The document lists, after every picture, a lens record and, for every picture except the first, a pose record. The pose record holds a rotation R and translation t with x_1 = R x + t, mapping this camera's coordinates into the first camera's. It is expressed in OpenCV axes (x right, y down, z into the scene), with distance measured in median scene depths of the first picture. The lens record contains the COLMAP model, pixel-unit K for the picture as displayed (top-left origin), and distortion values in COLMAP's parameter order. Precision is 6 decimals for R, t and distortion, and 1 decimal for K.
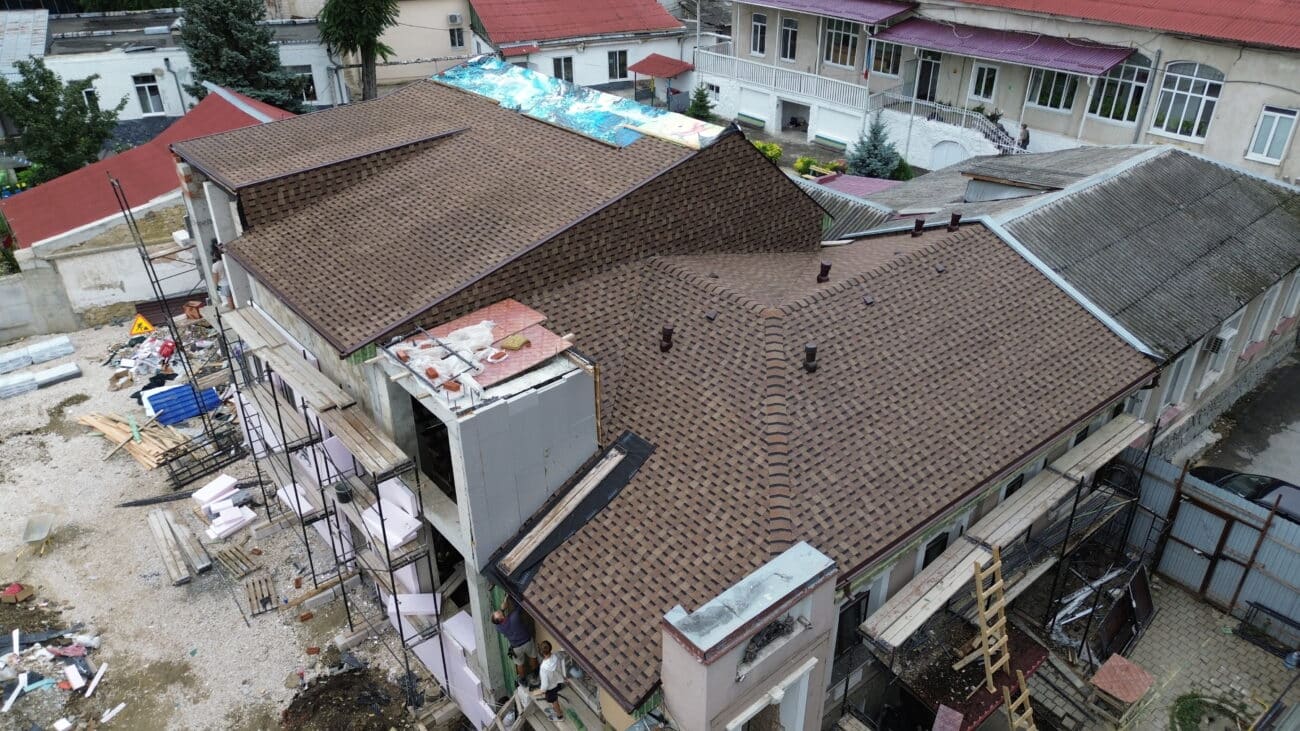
lens RADIAL K [[912.0, 0, 652.1], [0, 912.0, 365.9], [0, 0, 1]] dist [0.093390, -0.104609]
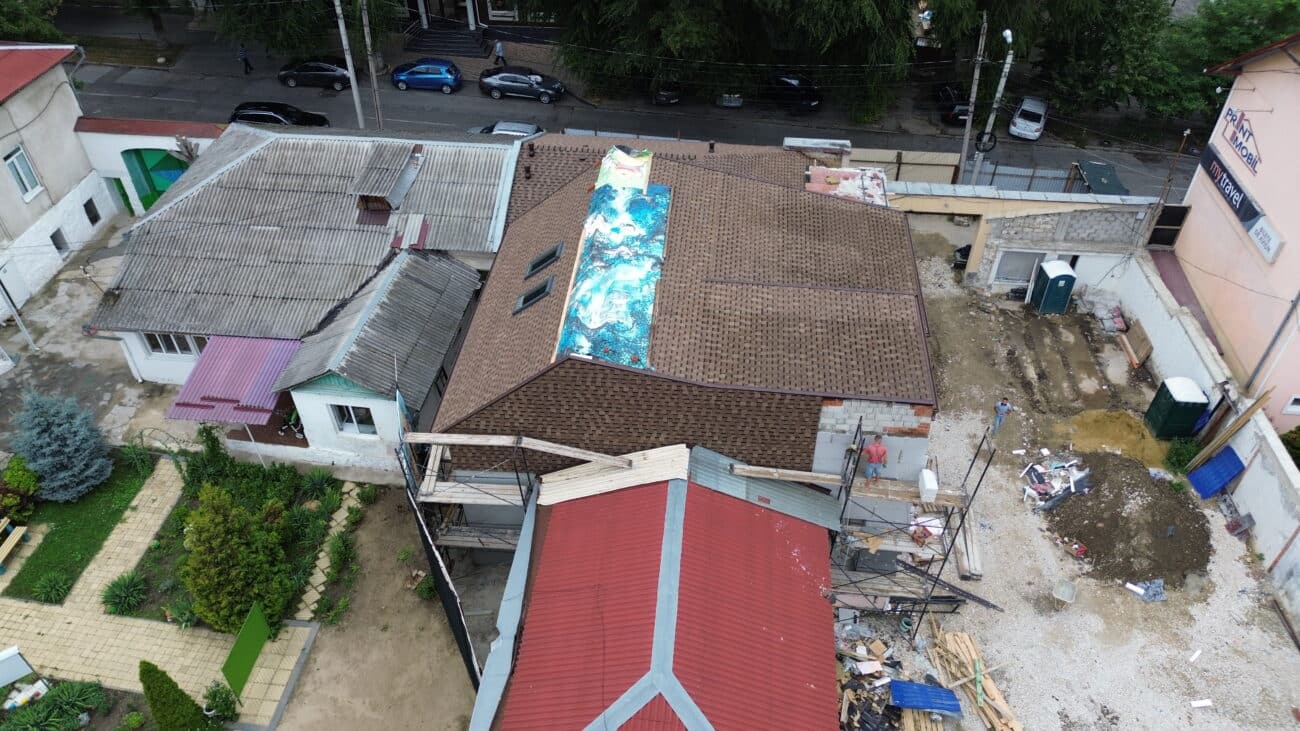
lens RADIAL K [[913.3, 0, 651.7], [0, 913.3, 363.5], [0, 0, 1]] dist [0.087146, -0.095509]
pose [[-0.691597, -0.472379, 0.546398, -0.924824], [0.373492, 0.413607, 0.830321, -1.329927], [-0.618220, 0.778323, -0.109620, 1.412972]]
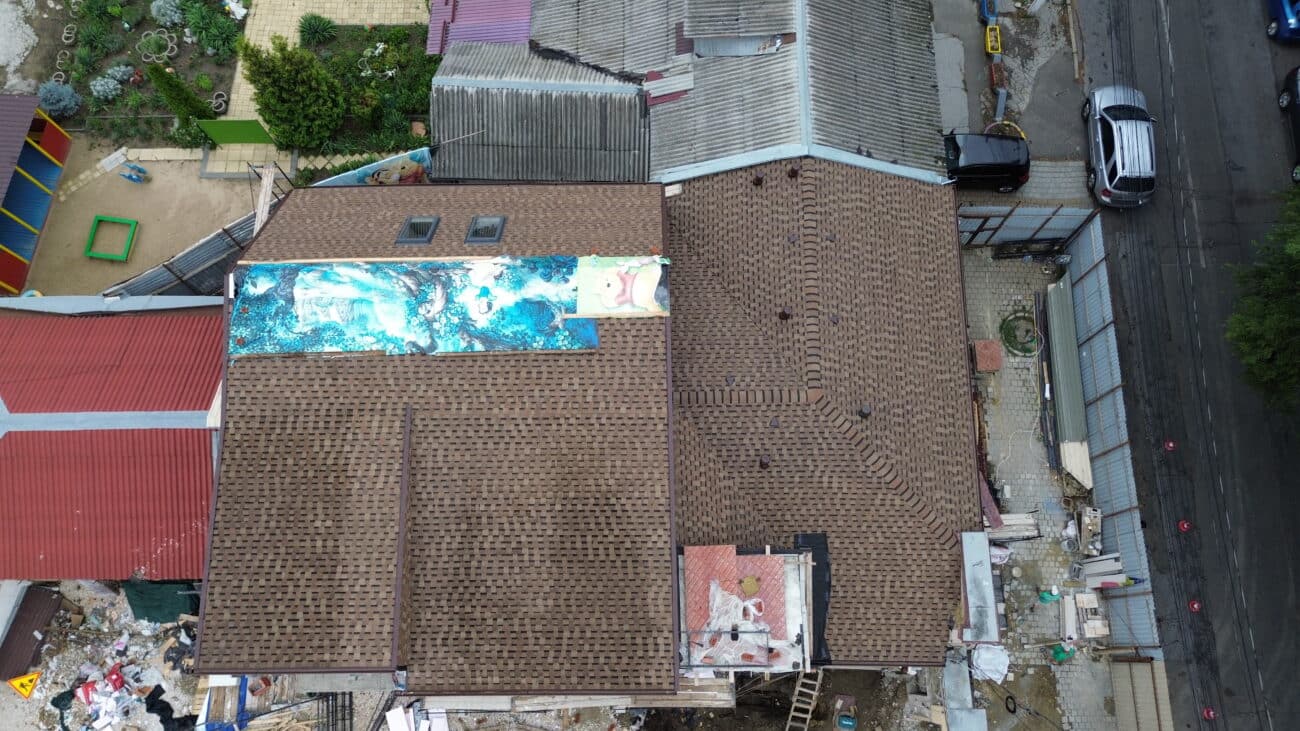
lens RADIAL K [[906.1, 0, 650.0], [0, 906.1, 365.5], [0, 0, 1]] dist [0.106304, -0.137276]
pose [[0.647808, -0.727517, 0.225972, -0.248954], [0.391803, 0.572569, 0.720177, -0.976093], [-0.653326, -0.378000, 0.655958, 0.275951]]
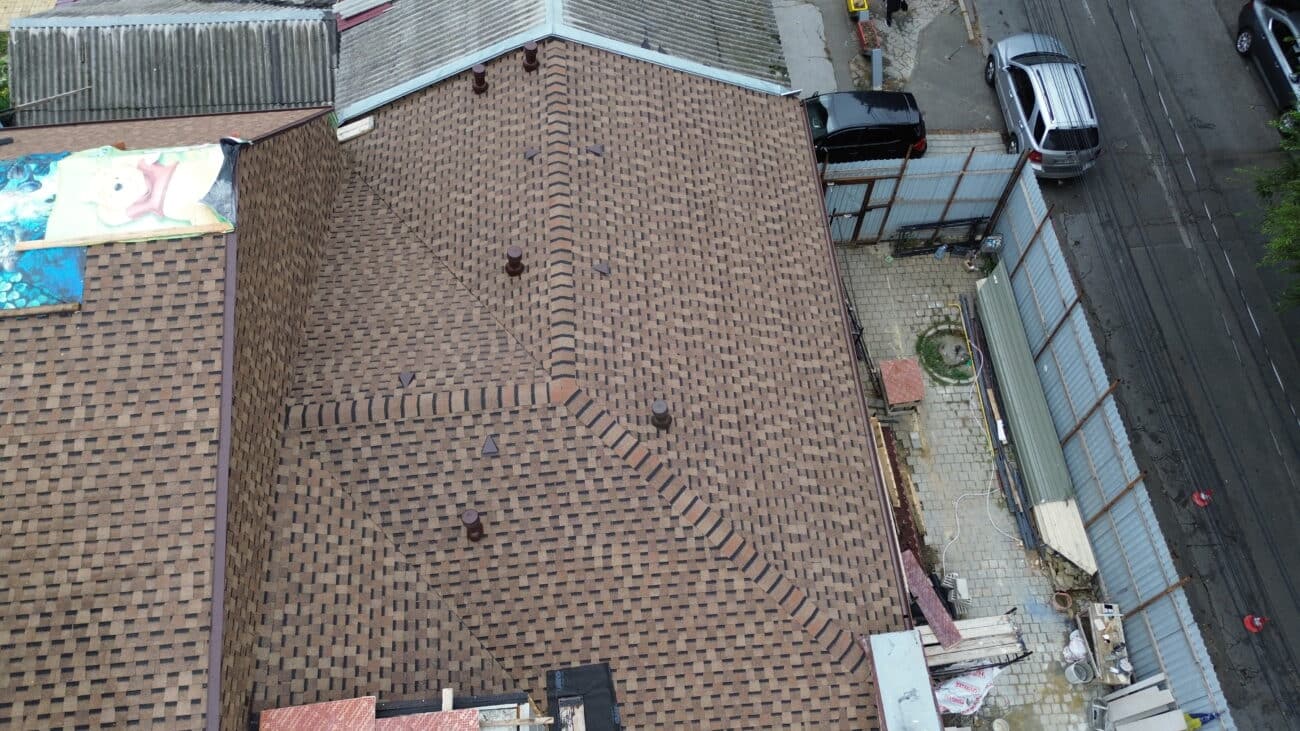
lens RADIAL K [[915.2, 0, 650.8], [0, 915.2, 363.2], [0, 0, 1]] dist [0.088557, -0.101878]
pose [[0.577789, -0.704153, 0.412709, -0.090069], [0.417032, 0.689365, 0.592334, -0.401174], [-0.701601, -0.170131, 0.691962, 0.414144]]
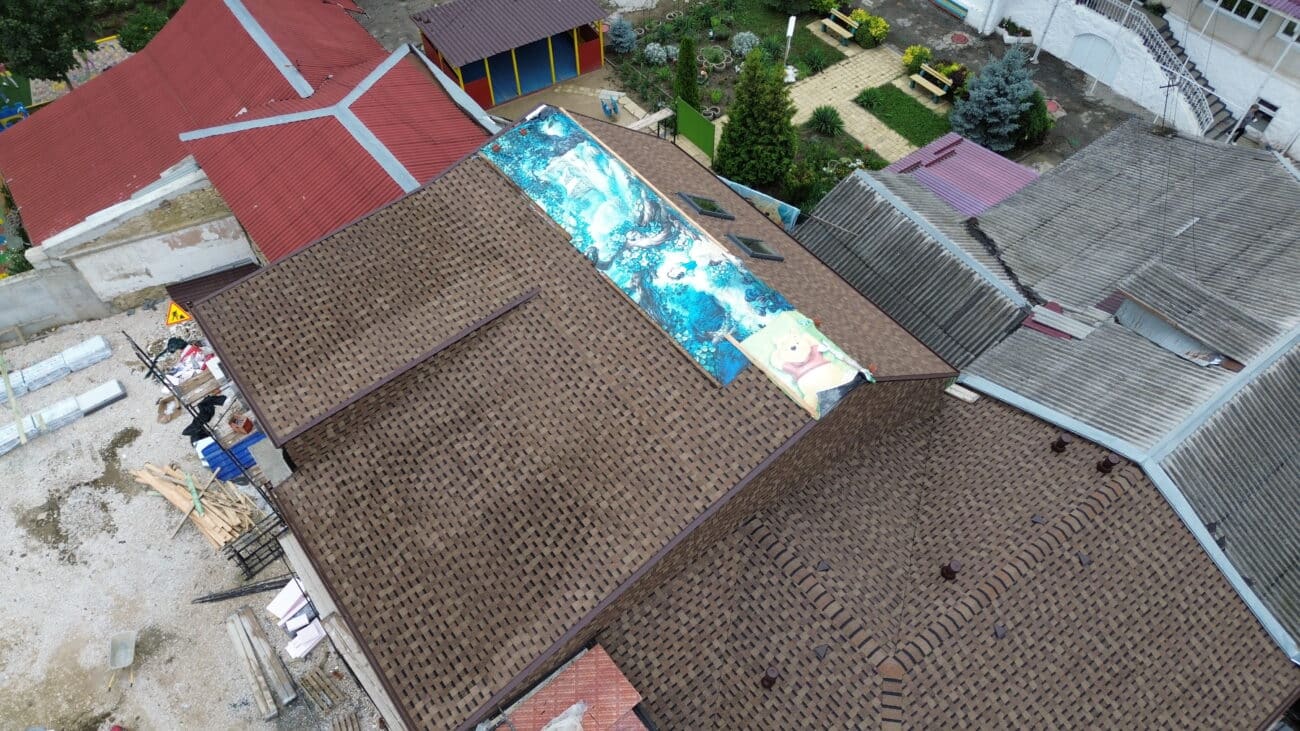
lens RADIAL K [[913.3, 0, 651.7], [0, 913.3, 363.5], [0, 0, 1]] dist [0.087146, -0.095509]
pose [[0.998779, 0.040010, -0.028966, -0.076889], [-0.025877, 0.923333, 0.383127, -0.590723], [0.042075, -0.381910, 0.923241, 0.236891]]
